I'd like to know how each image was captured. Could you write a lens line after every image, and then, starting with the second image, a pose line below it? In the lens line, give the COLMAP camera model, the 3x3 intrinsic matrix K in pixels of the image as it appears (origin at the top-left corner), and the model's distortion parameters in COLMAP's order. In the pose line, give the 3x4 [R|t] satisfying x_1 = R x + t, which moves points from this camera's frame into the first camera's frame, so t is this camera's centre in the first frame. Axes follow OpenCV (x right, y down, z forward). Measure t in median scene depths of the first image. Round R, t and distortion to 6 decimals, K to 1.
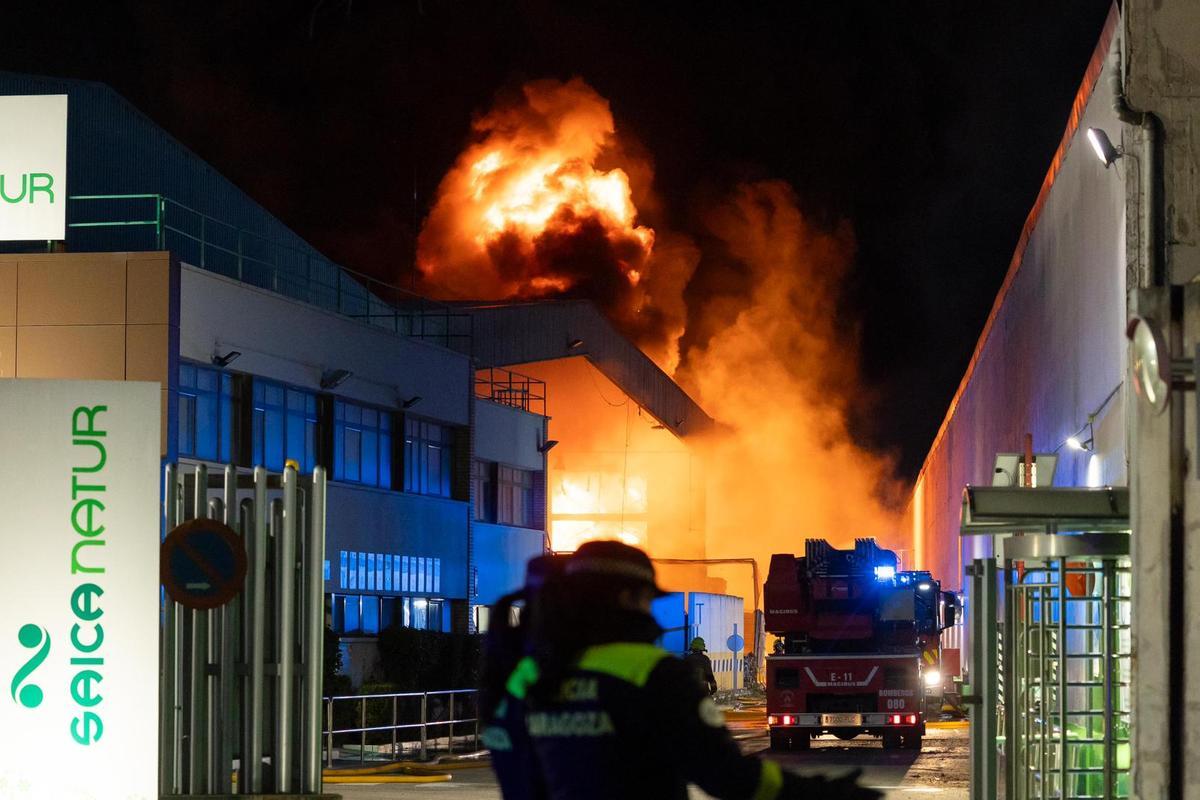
lens RADIAL K [[3408.3, 0, 595.6], [0, 3408.3, 390.6], [0, 0, 1]] dist [0.050161, 0.000000]
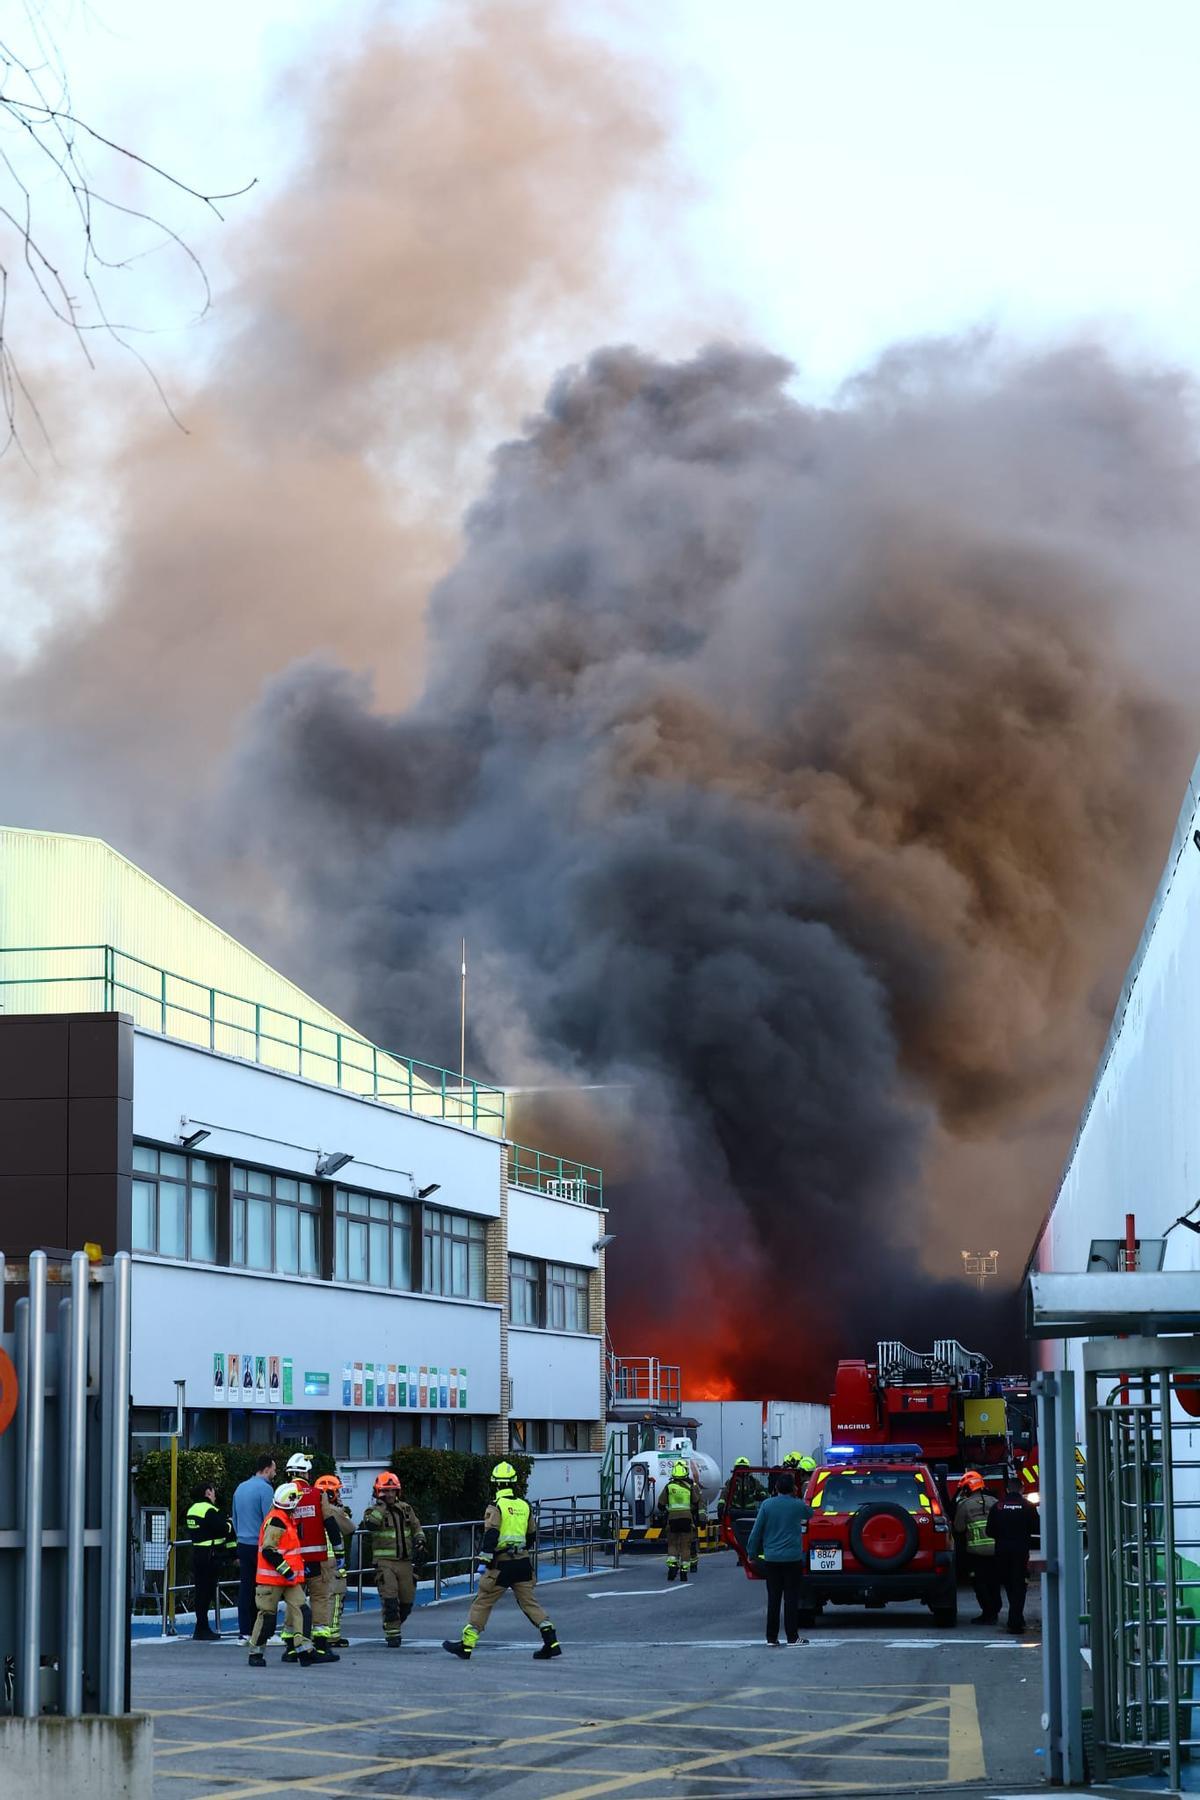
lens RADIAL K [[3462.8, 0, 609.7], [0, 3462.8, 907.5], [0, 0, 1]] dist [-0.153974, 0.000000]
pose [[0.999550, -0.015251, -0.025834, 0.017934], [0.013092, 0.996564, -0.081785, 0.004367], [0.026993, 0.081410, 0.996315, 0.119885]]
